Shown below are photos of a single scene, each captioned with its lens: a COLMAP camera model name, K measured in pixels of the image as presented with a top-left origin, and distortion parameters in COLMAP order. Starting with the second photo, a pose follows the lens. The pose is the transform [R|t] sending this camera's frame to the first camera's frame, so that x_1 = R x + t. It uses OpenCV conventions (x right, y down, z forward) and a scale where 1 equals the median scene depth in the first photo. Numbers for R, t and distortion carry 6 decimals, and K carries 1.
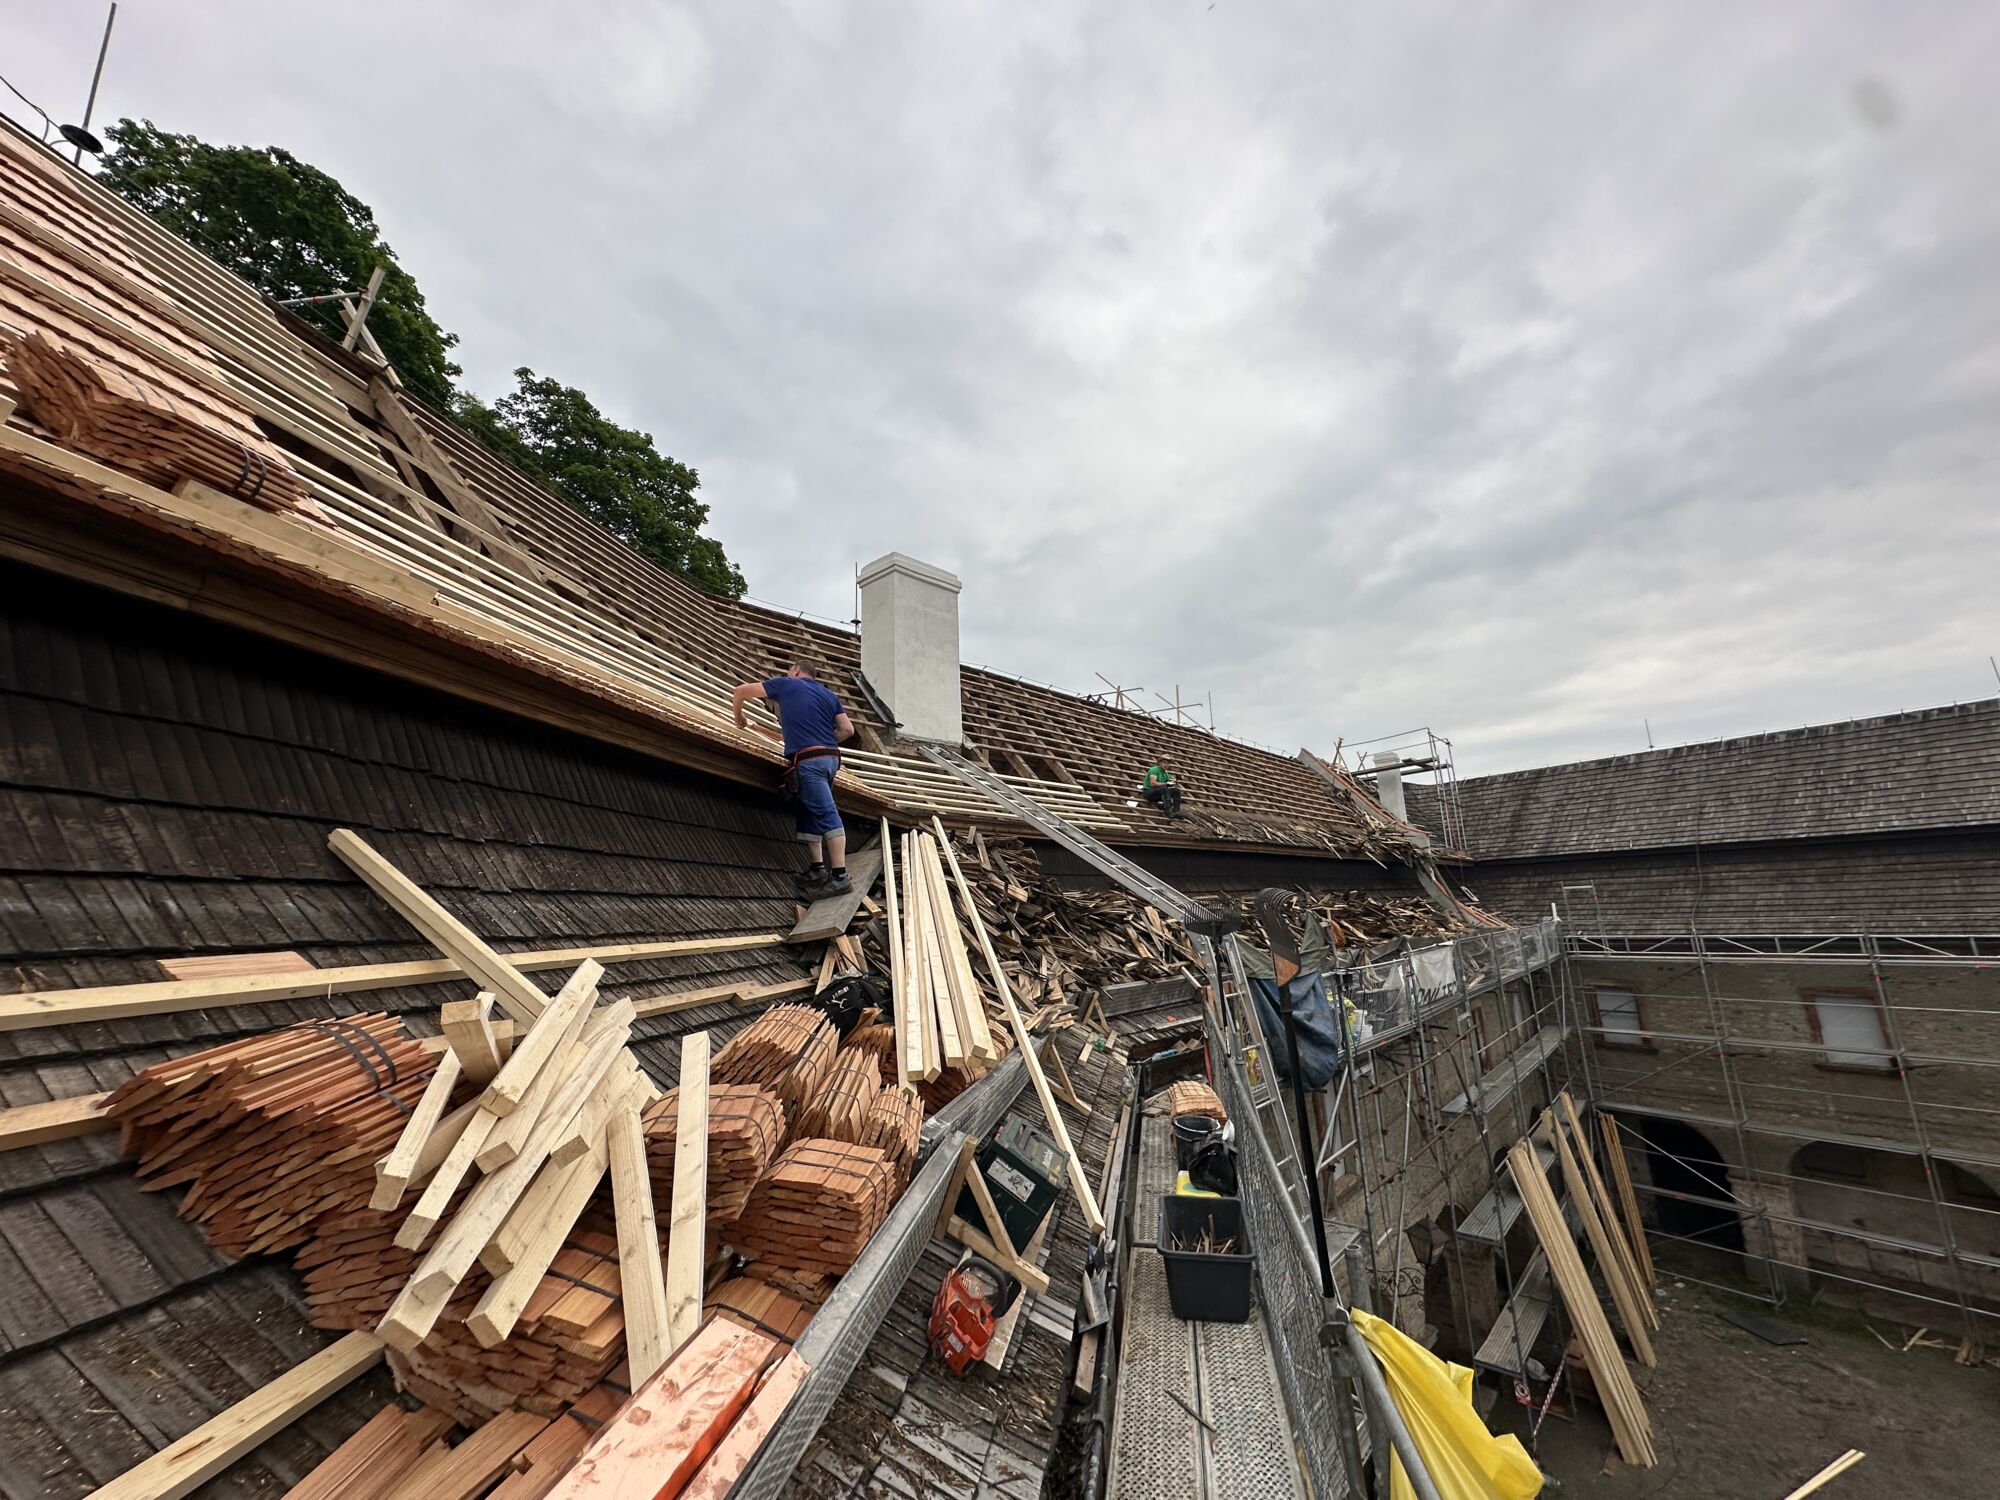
lens RADIAL K [[813.0, 0, 1000.0], [0, 813.0, 750.0], [0, 0, 1]] dist [0.000788, 0.000362]
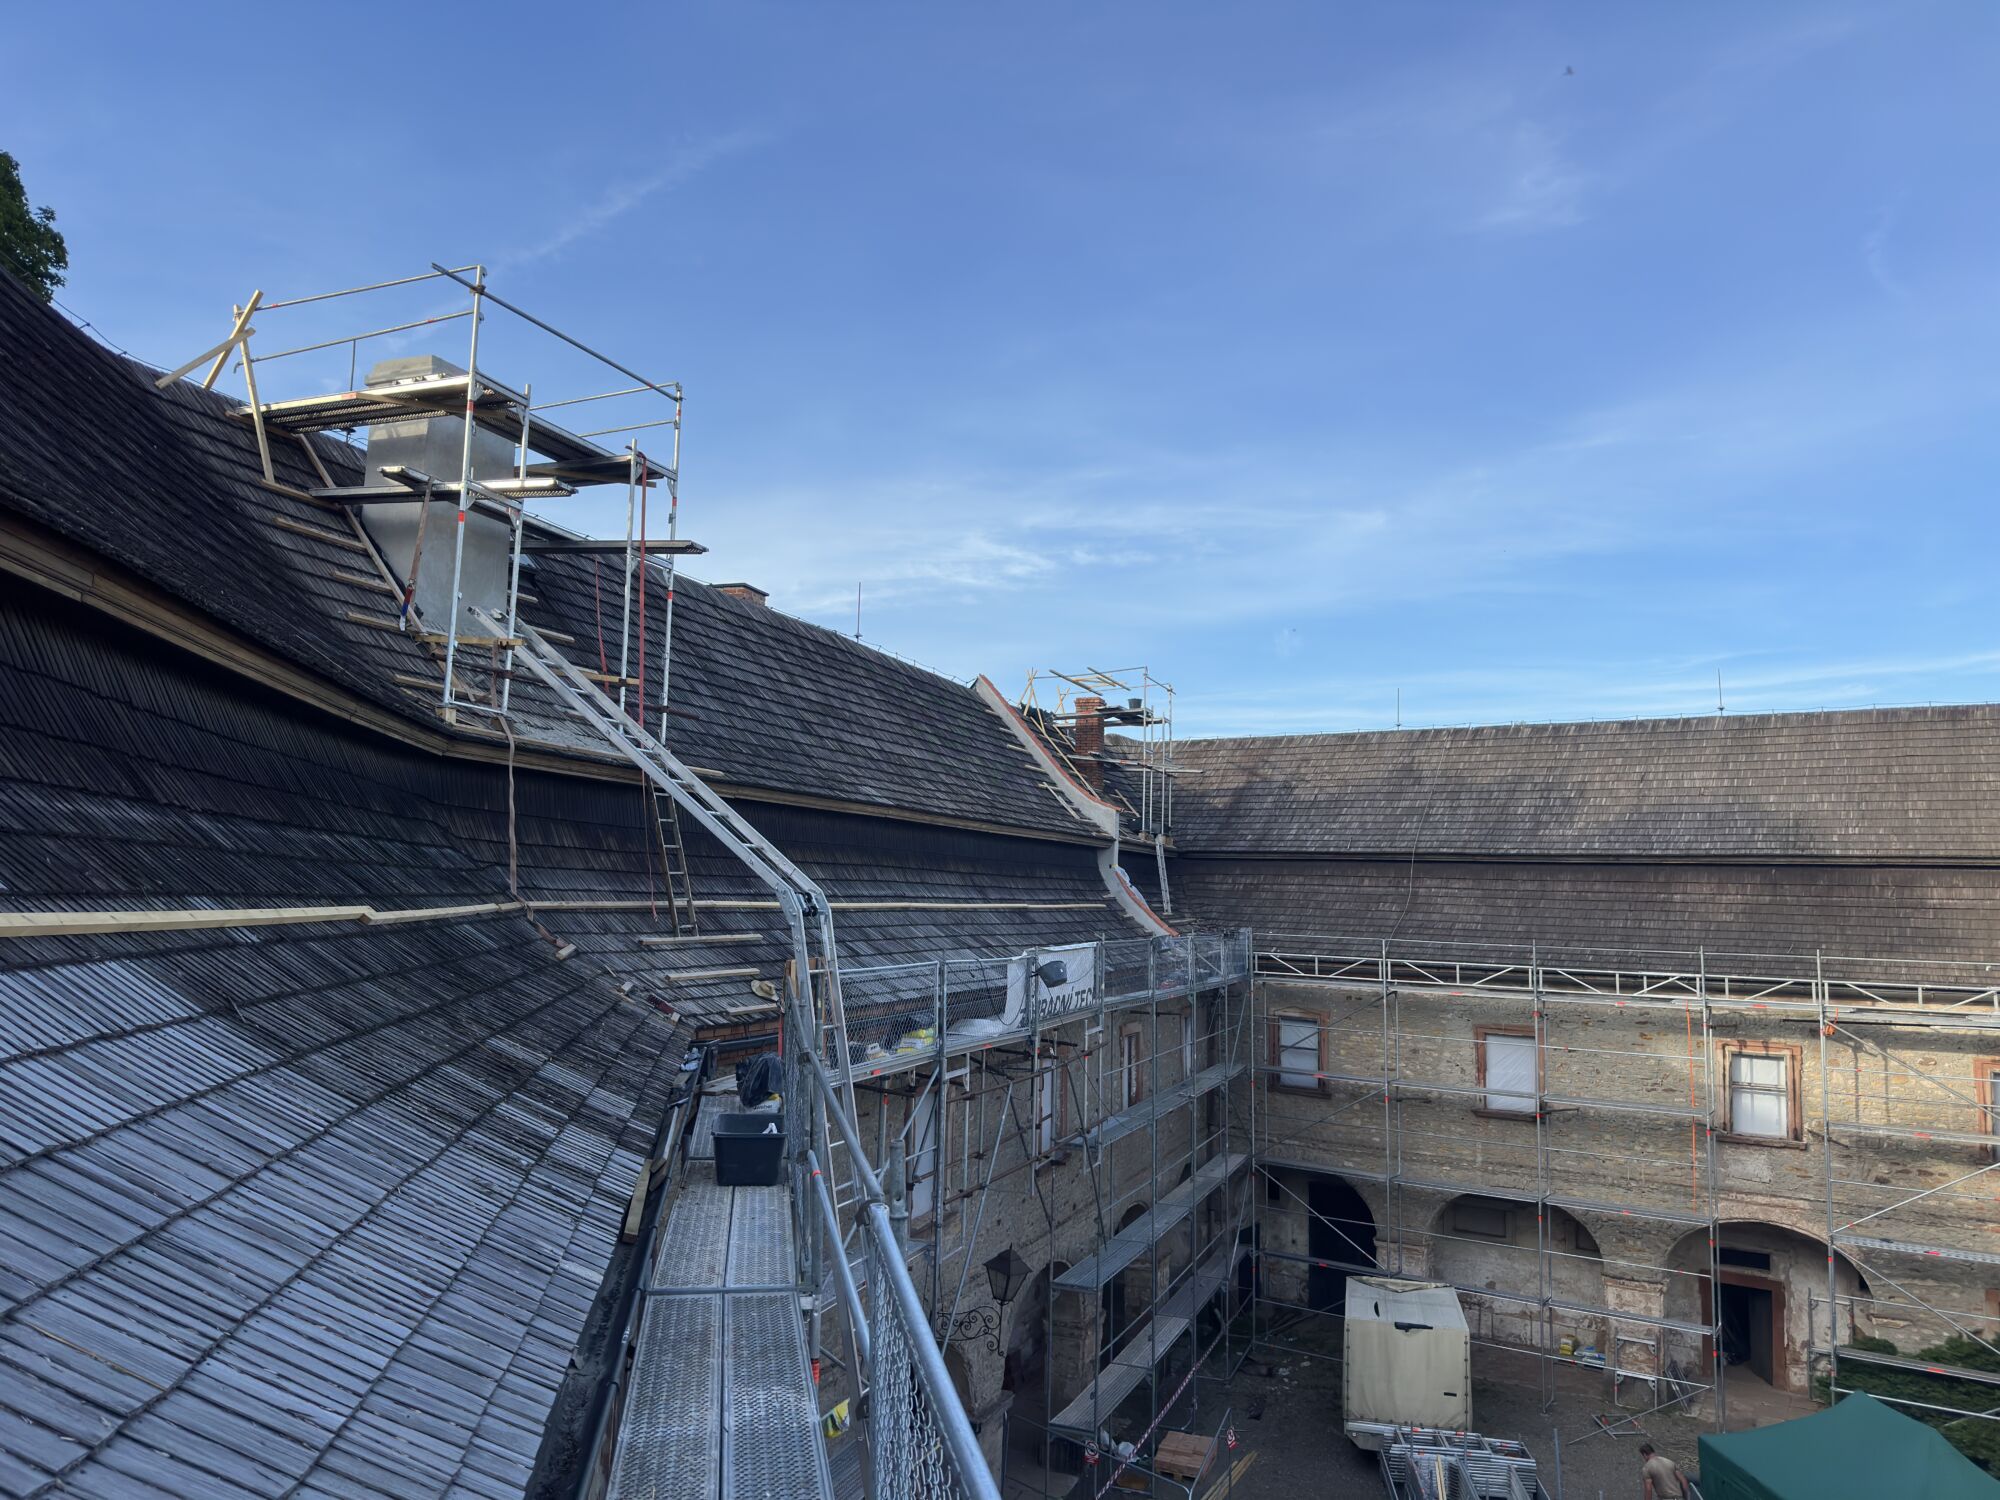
lens RADIAL K [[1400.4, 0, 1000.0], [0, 1400.4, 750.0], [0, 0, 1]] dist [0.049192, -0.002057]
pose [[0.932000, 0.102335, 0.347711, -0.034339], [-0.134529, 0.988457, 0.069679, -0.029815], [-0.336567, -0.111718, 0.935009, -0.184029]]
